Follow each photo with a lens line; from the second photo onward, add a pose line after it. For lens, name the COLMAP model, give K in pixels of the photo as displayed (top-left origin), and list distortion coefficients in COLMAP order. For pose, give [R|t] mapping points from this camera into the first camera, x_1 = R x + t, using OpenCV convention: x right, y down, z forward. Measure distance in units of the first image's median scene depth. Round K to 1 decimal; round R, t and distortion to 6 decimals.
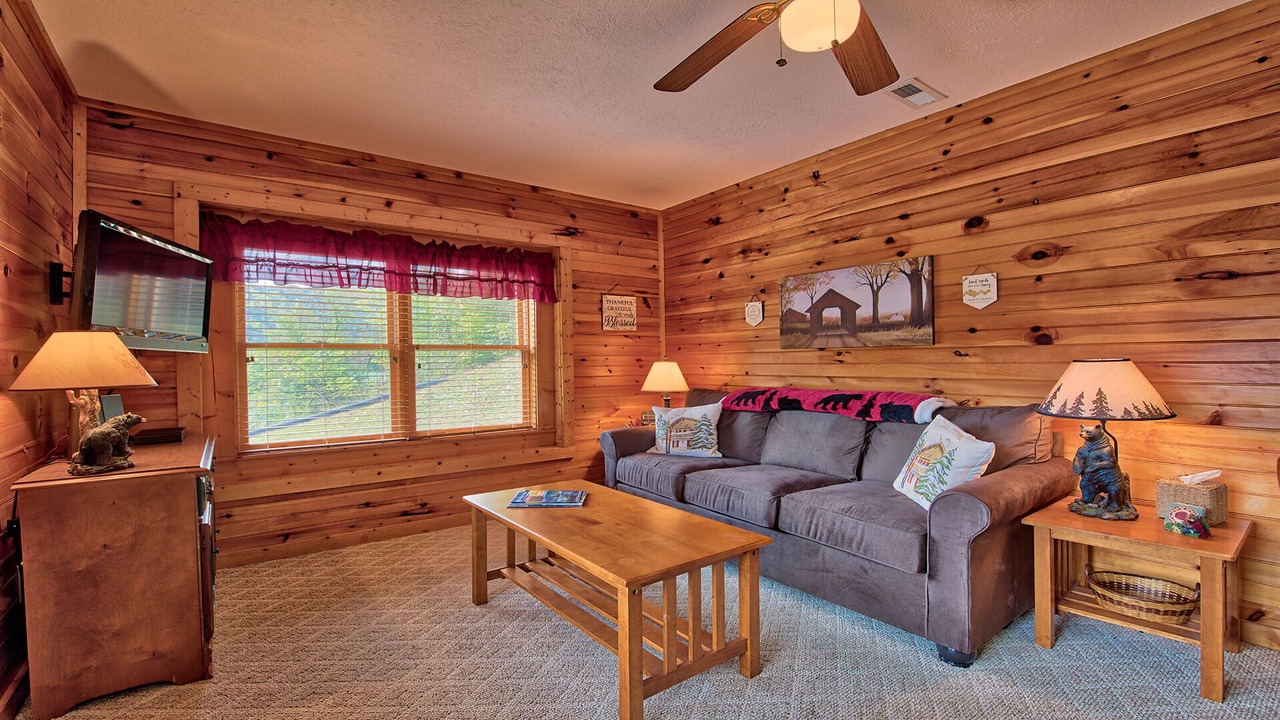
lens RADIAL K [[543.2, 0, 634.5], [0, 543.2, 364.2], [0, 0, 1]] dist [-0.016772, -0.001566]
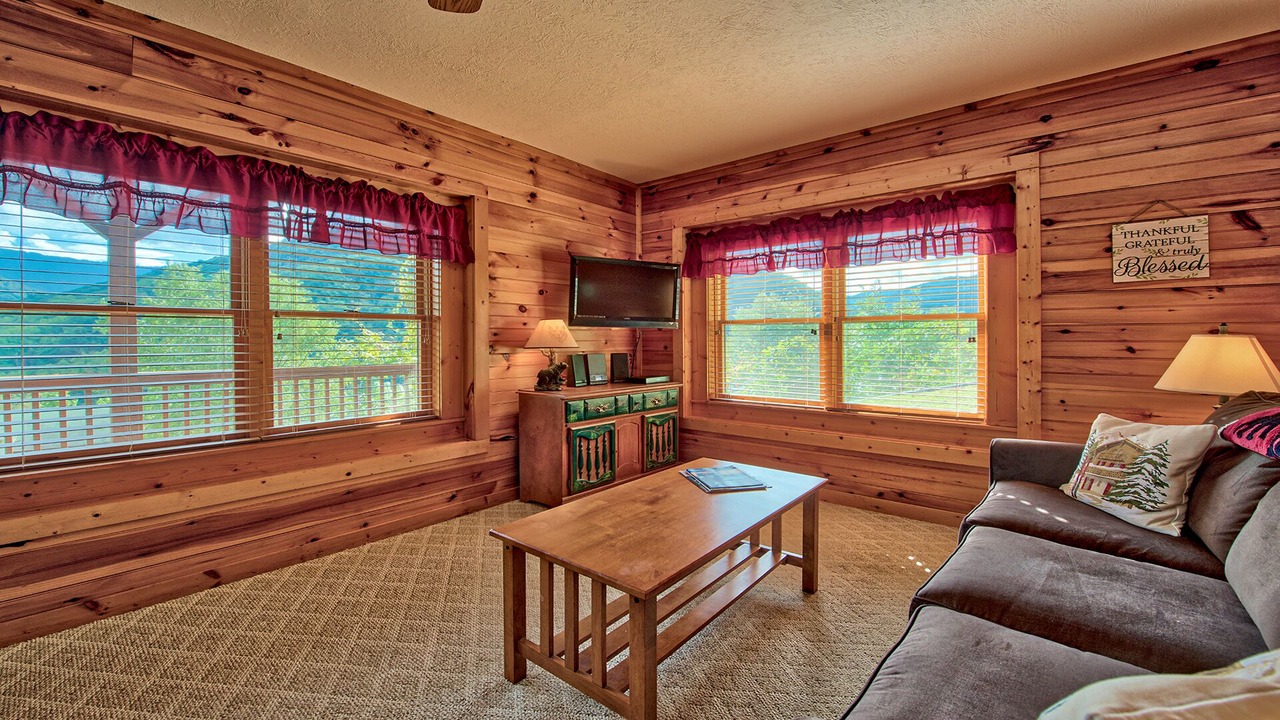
lens RADIAL K [[520.6, 0, 635.5], [0, 520.6, 342.5], [0, 0, 1]] dist [-0.024272, -0.000552]
pose [[0.237448, 0.018523, -0.971224, 0.497865], [0.000607, 0.999815, 0.019217, -0.008972], [0.971400, -0.005153, 0.237393, 0.453163]]
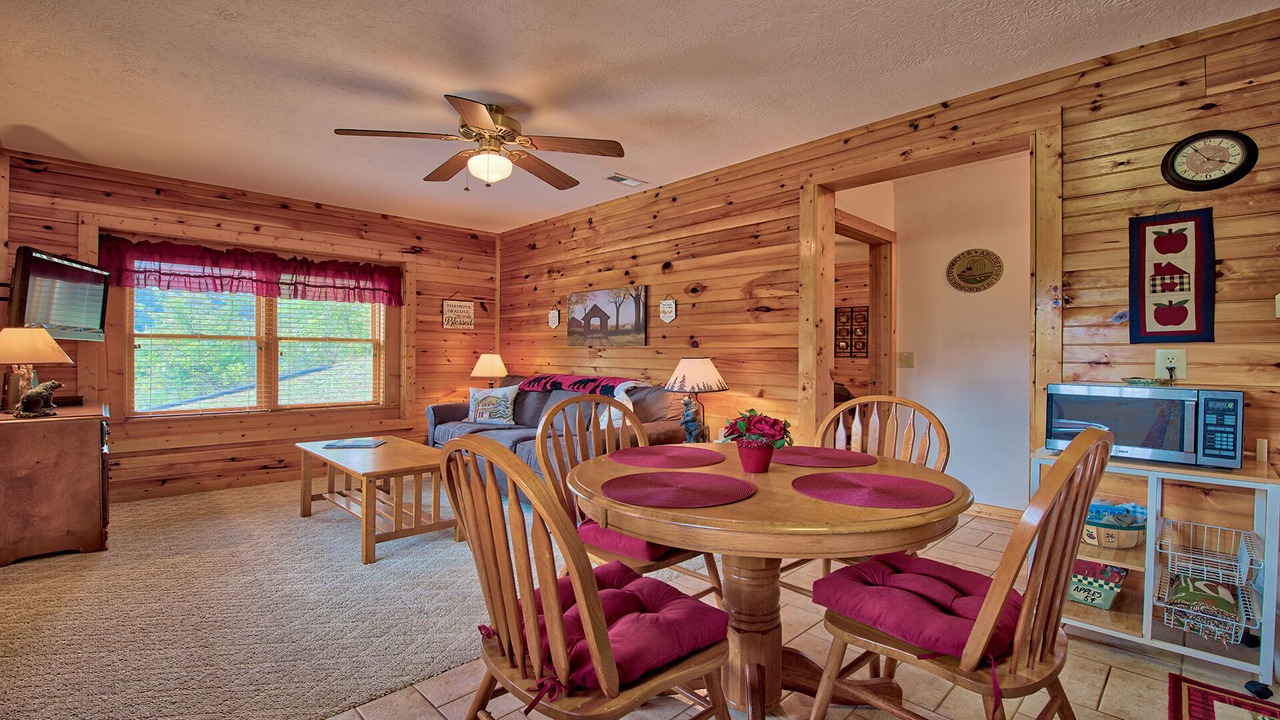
lens RADIAL K [[547.0, 0, 638.0], [0, 547.0, 351.7], [0, 0, 1]] dist [-0.022339, 0.000060]
pose [[0.990408, 0.018940, 0.136867, 0.290524], [-0.017689, 0.999790, -0.010352, -0.003513], [-0.137035, 0.007832, 0.990535, -0.424962]]
